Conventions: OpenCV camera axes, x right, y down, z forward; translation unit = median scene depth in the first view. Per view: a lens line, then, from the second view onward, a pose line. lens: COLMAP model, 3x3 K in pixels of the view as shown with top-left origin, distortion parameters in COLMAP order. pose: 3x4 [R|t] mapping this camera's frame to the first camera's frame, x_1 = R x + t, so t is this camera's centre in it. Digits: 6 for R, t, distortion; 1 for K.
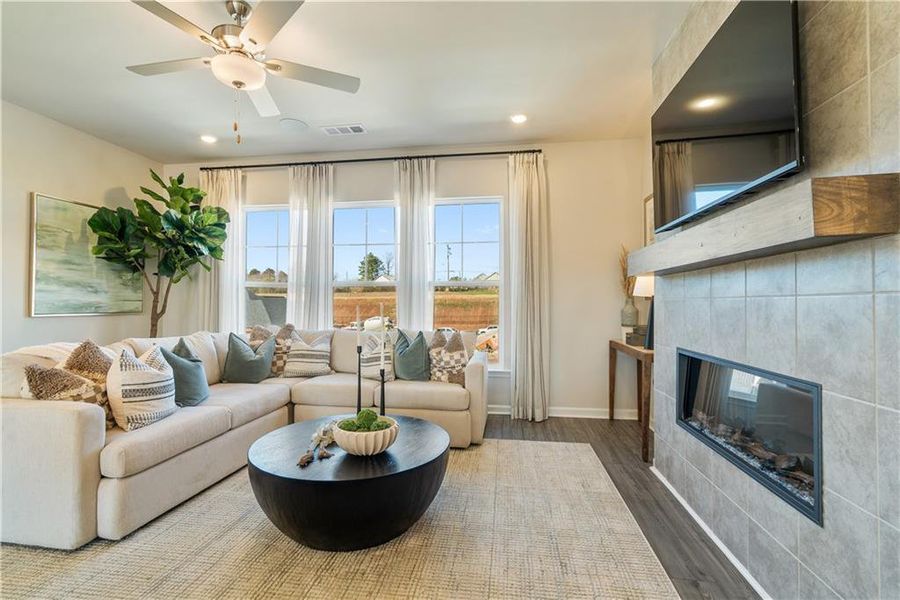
lens RADIAL K [[408.5, 0, 443.8], [0, 408.5, 297.5], [0, 0, 1]] dist [-0.005269, 0.000051]
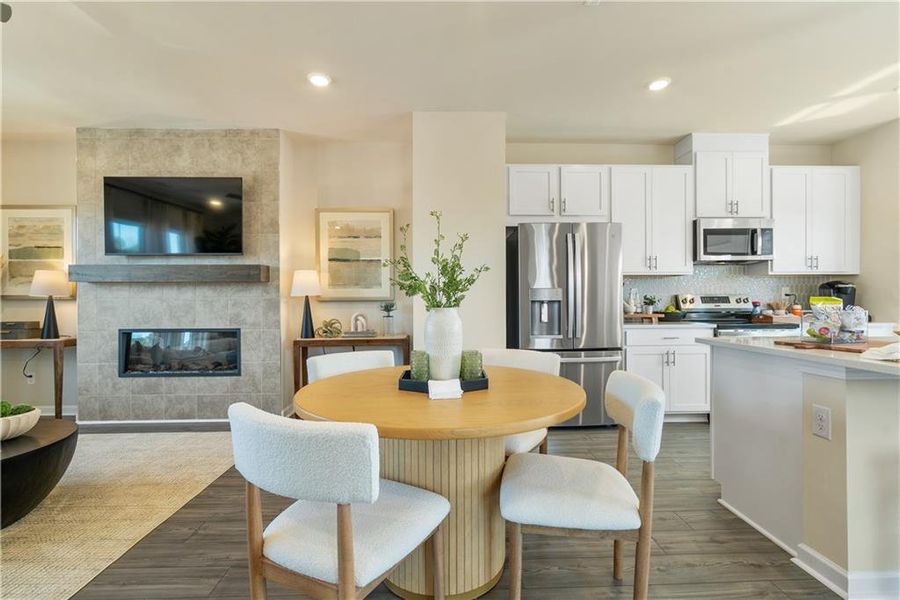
lens RADIAL K [[408.5, 0, 449.9], [0, 408.5, 301.1], [0, 0, 1]] dist [-0.005269, 0.000051]
pose [[-0.181034, -0.002567, 0.983473, -1.039813], [-0.007008, 0.999975, 0.001320, 0.000516], [-0.983452, -0.006654, -0.181048, 0.014934]]
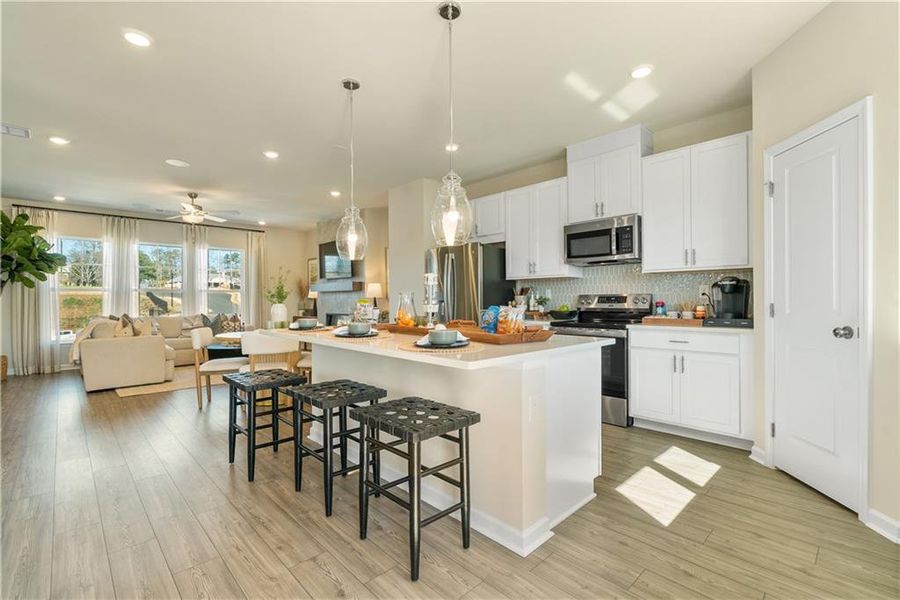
lens RADIAL K [[408.5, 0, 451.0], [0, 408.5, 300.6], [0, 0, 1]] dist [-0.005269, 0.000051]
pose [[0.609090, 0.001130, 0.793100, -1.289340], [-0.008245, 0.999954, 0.004907, -0.008442], [-0.793058, -0.009528, 0.609072, -1.648126]]
